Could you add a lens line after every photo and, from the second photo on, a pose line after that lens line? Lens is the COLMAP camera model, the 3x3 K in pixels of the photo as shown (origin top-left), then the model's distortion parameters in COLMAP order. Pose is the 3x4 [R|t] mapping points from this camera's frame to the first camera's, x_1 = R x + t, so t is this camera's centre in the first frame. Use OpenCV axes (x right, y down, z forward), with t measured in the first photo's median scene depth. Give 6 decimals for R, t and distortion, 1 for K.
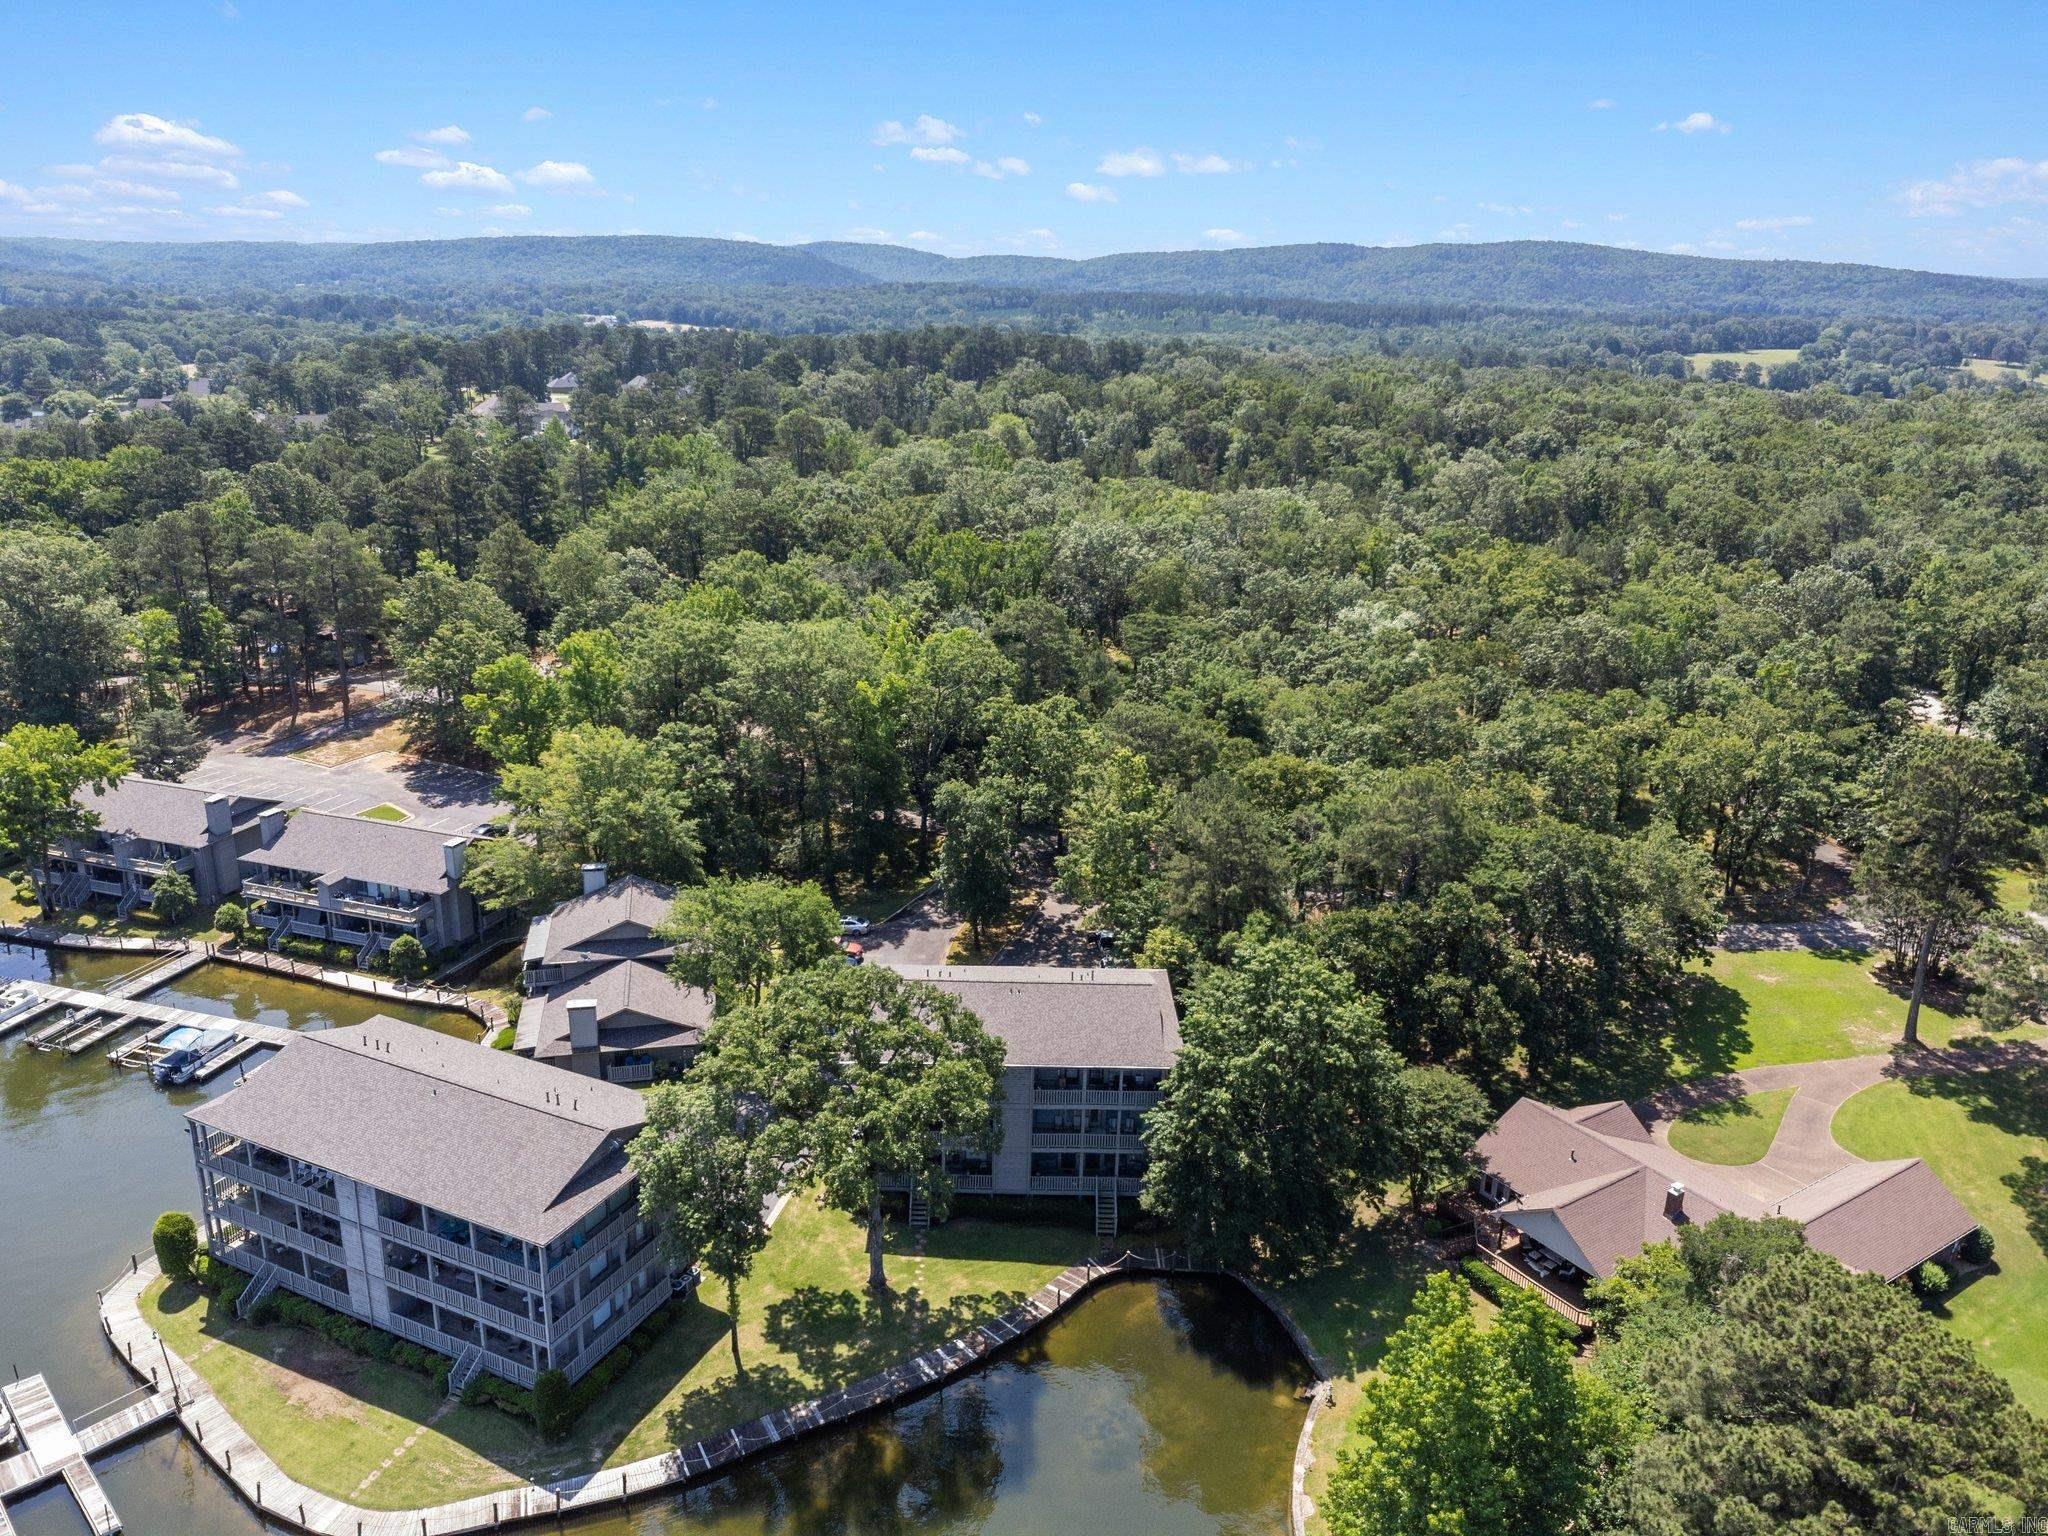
lens RADIAL K [[1483.4, 0, 1024.0], [0, 1483.4, 768.0], [0, 0, 1]] dist [0.005821, 0.000603]
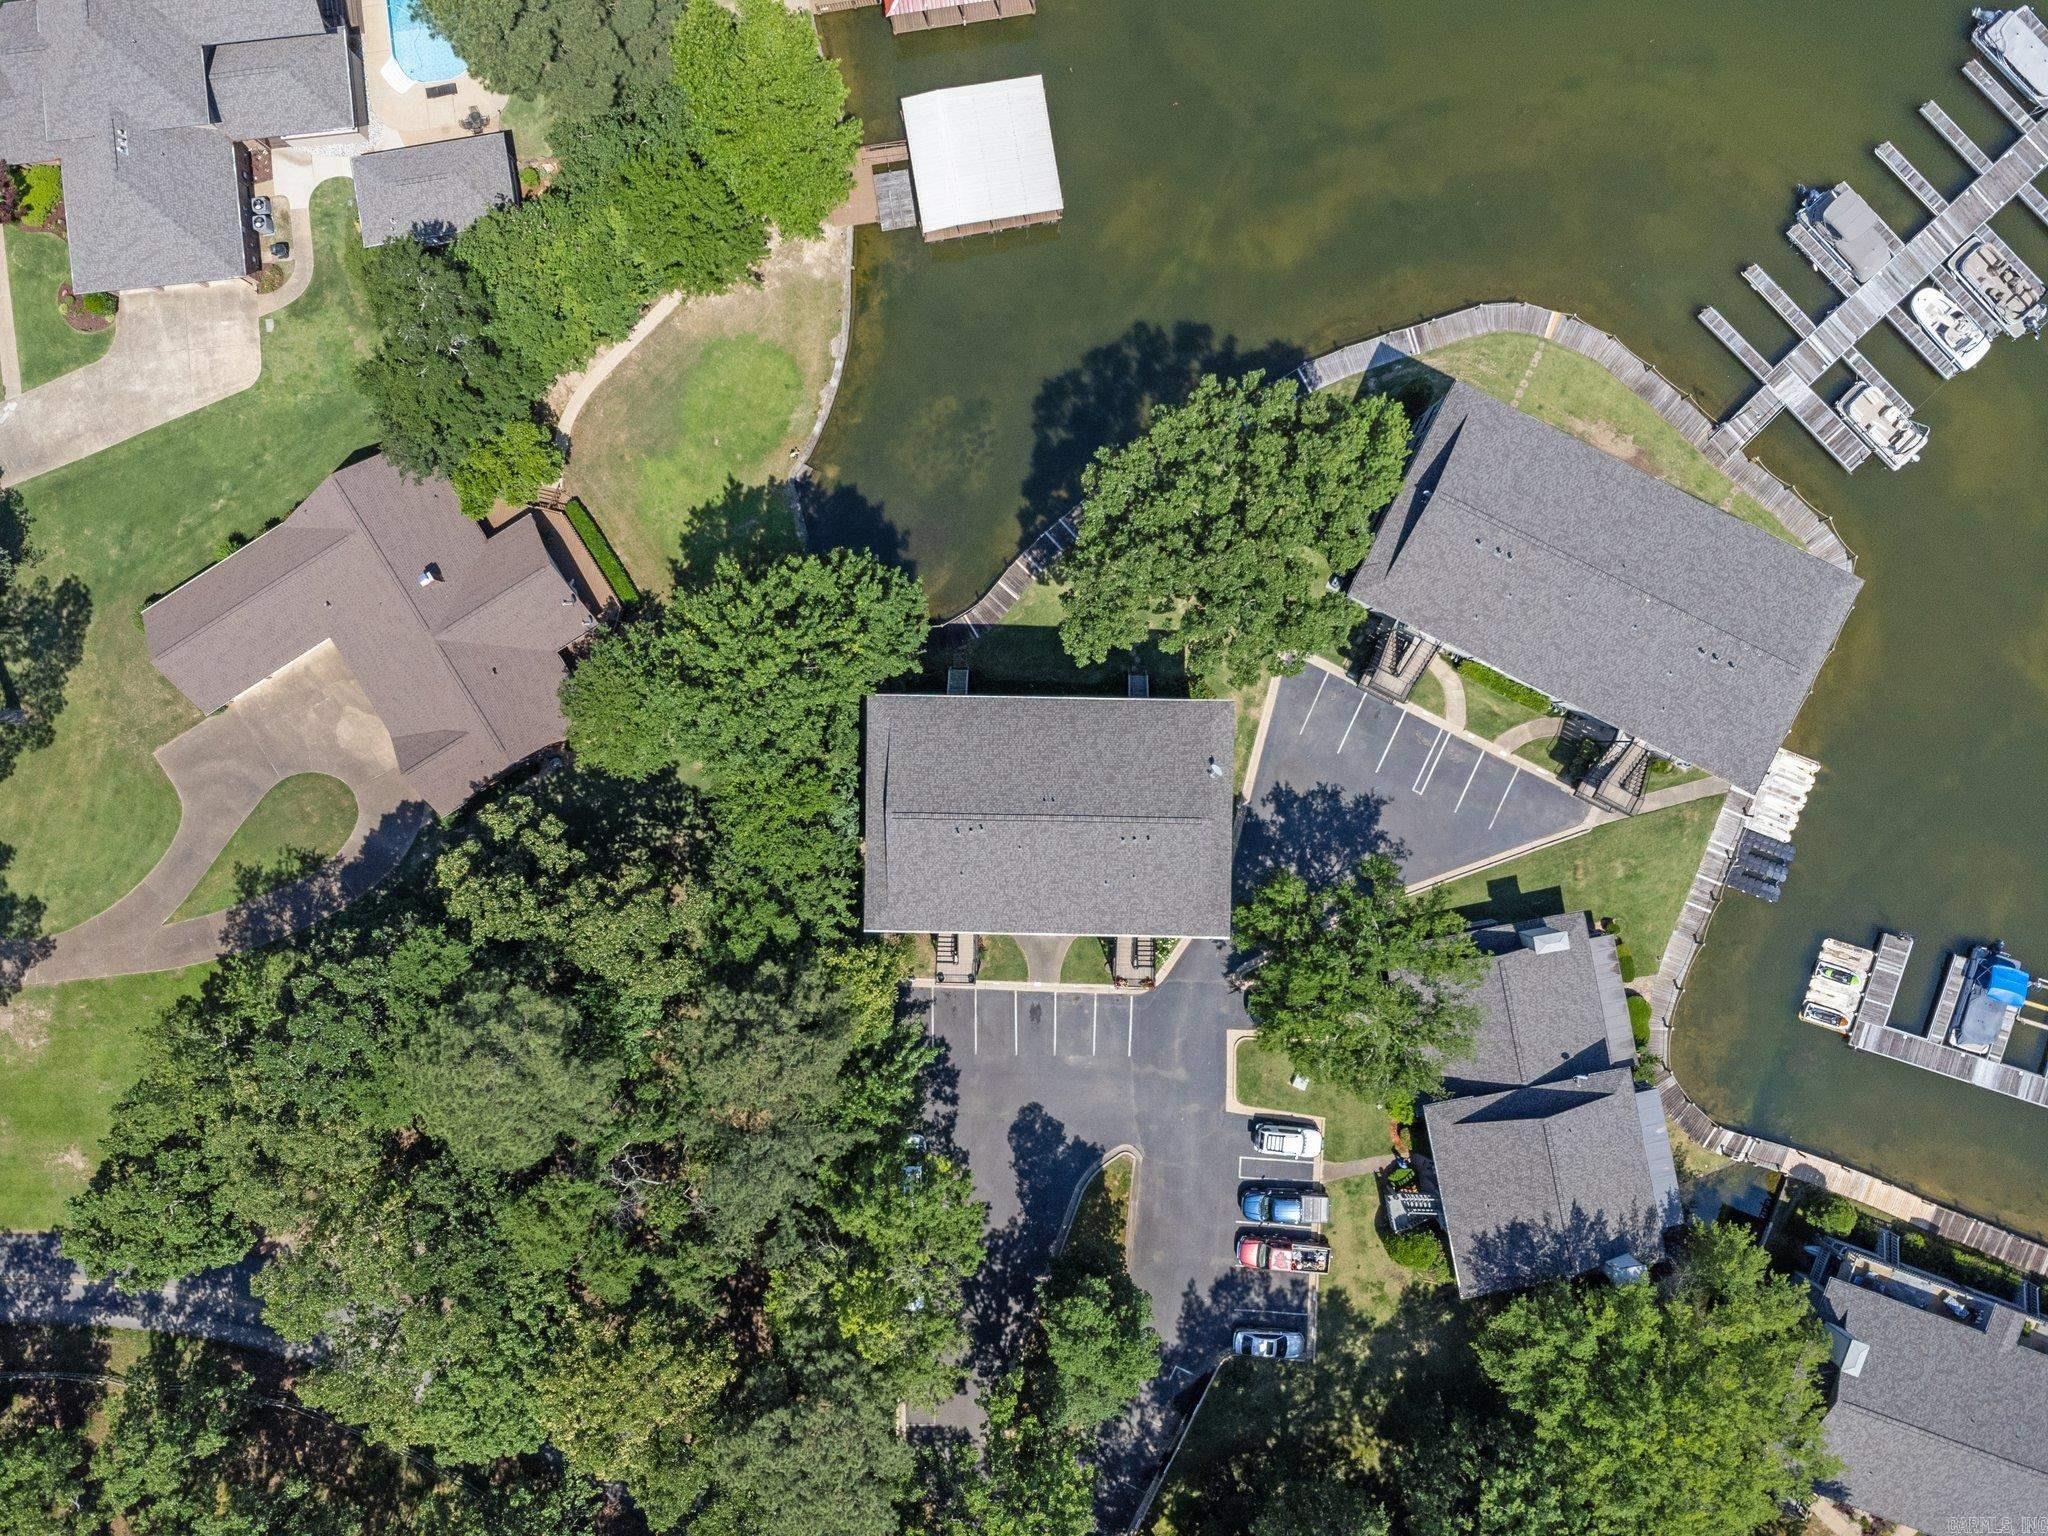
lens RADIAL K [[1483.4, 0, 1024.0], [0, 1483.4, 768.0], [0, 0, 1]] dist [0.005821, 0.000603]
pose [[-0.999590, -0.028391, 0.003735, 0.003403], [0.012575, -0.318048, 0.947991, -0.803933], [-0.025726, 0.947649, 0.318275, 0.831321]]
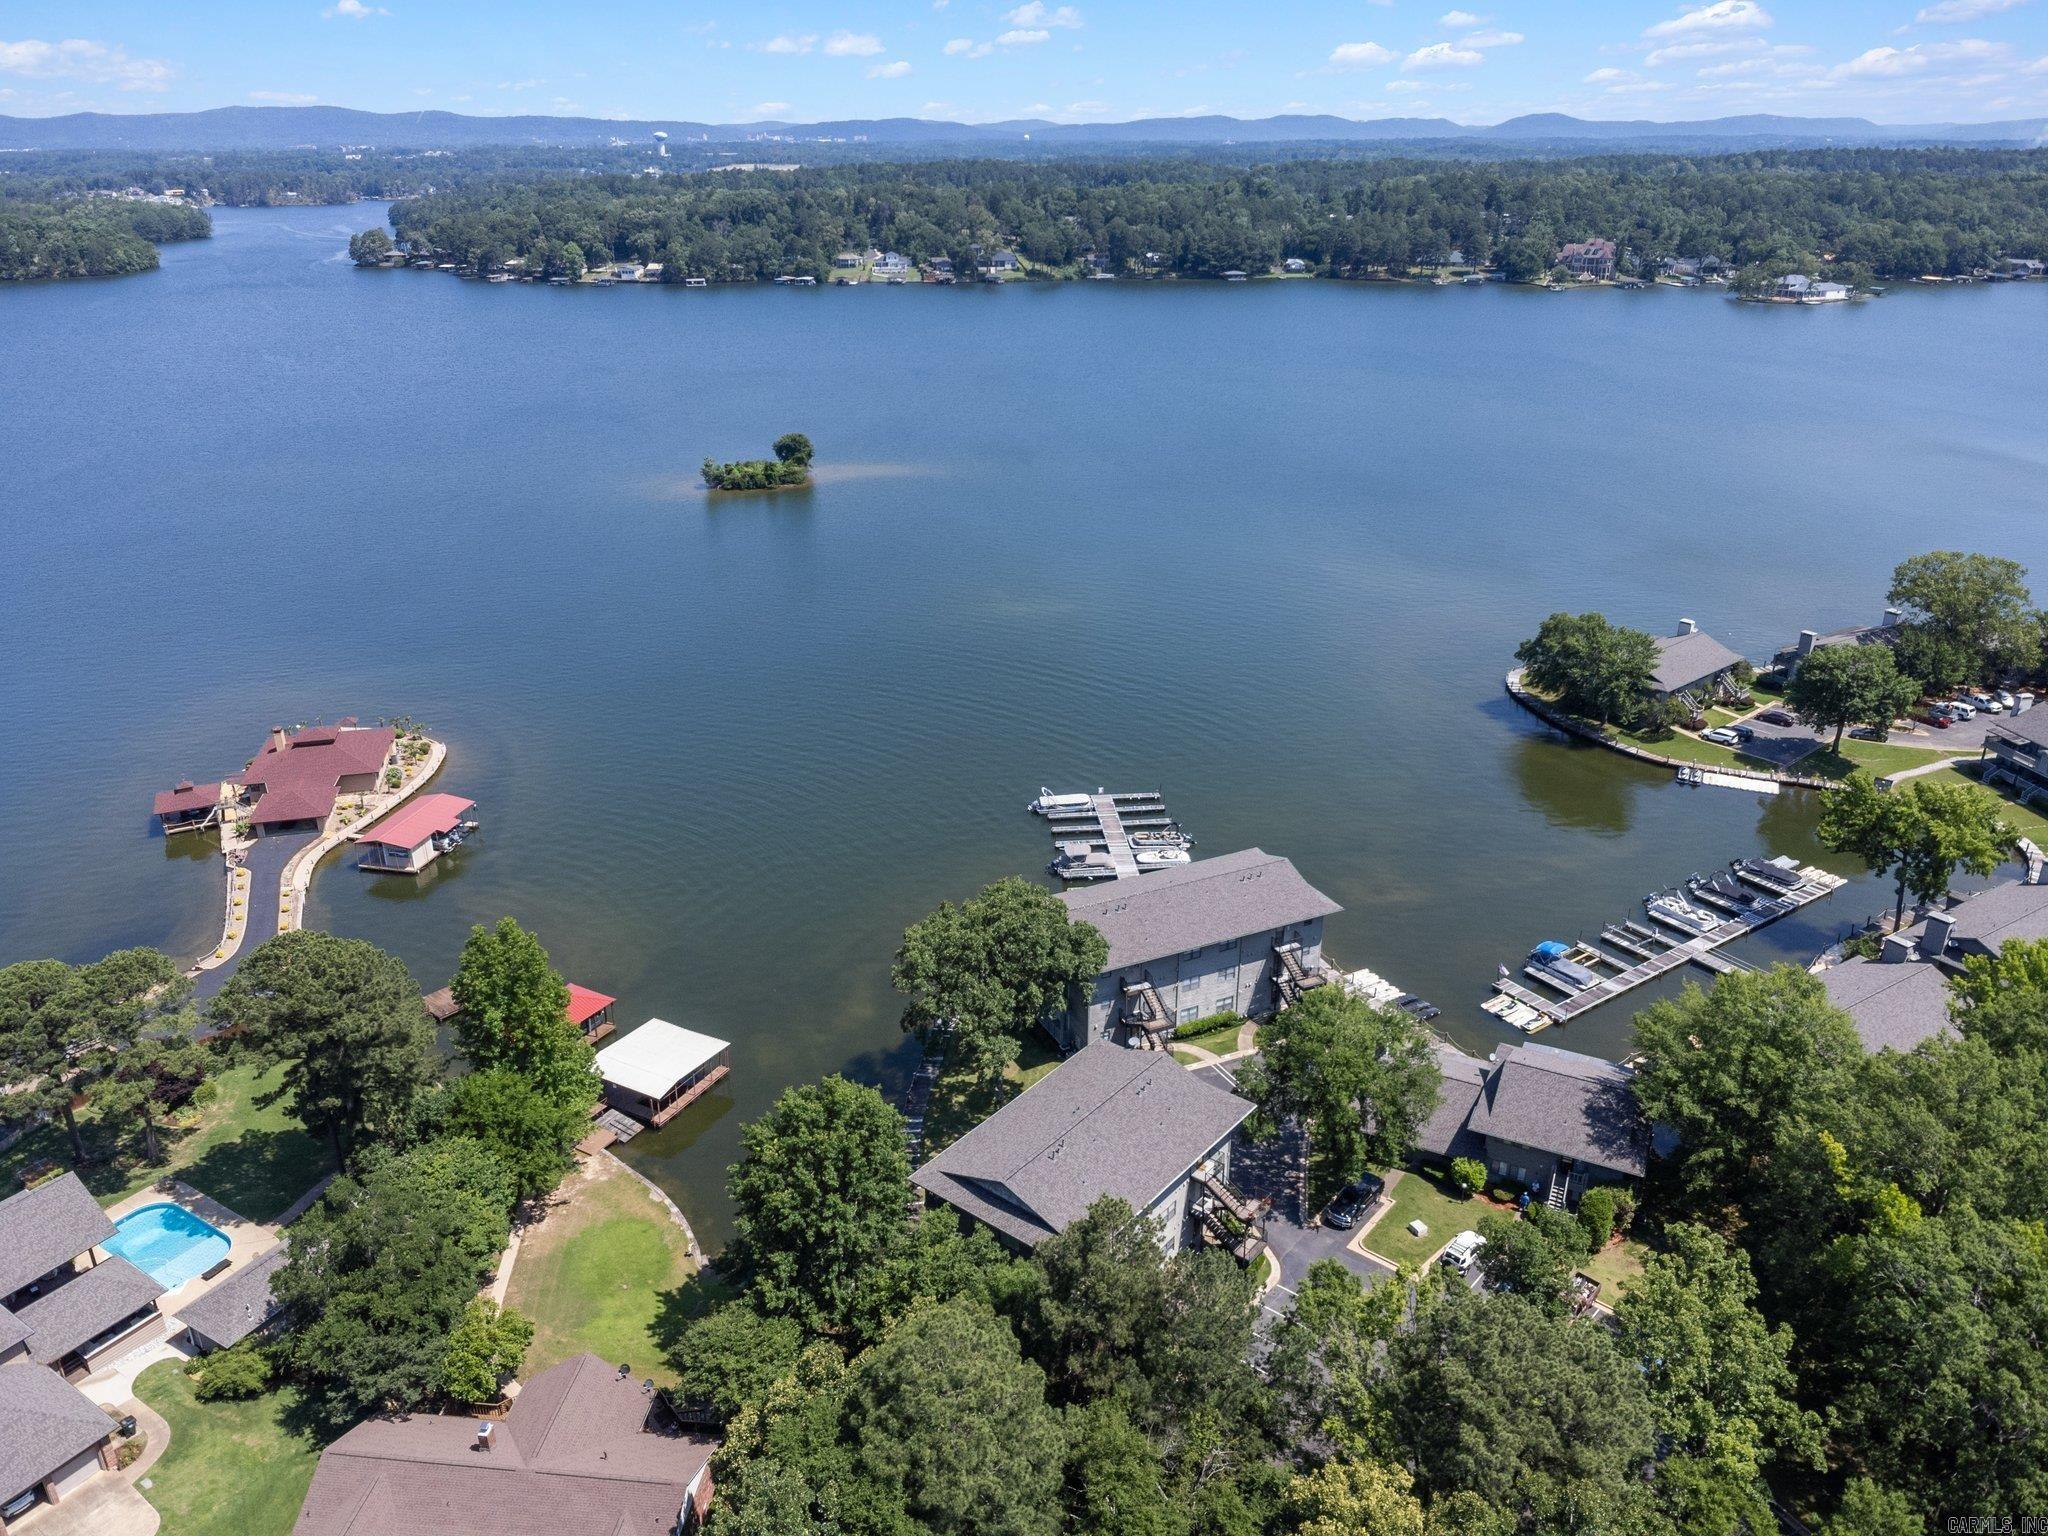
lens RADIAL K [[1483.4, 0, 1024.0], [0, 1483.4, 768.0], [0, 0, 1]] dist [0.005821, 0.000603]
pose [[-0.635183, 0.297665, -0.712698, 0.823985], [-0.240308, 0.800787, 0.548627, -0.725796], [0.734027, 0.519746, -0.437115, 1.548674]]
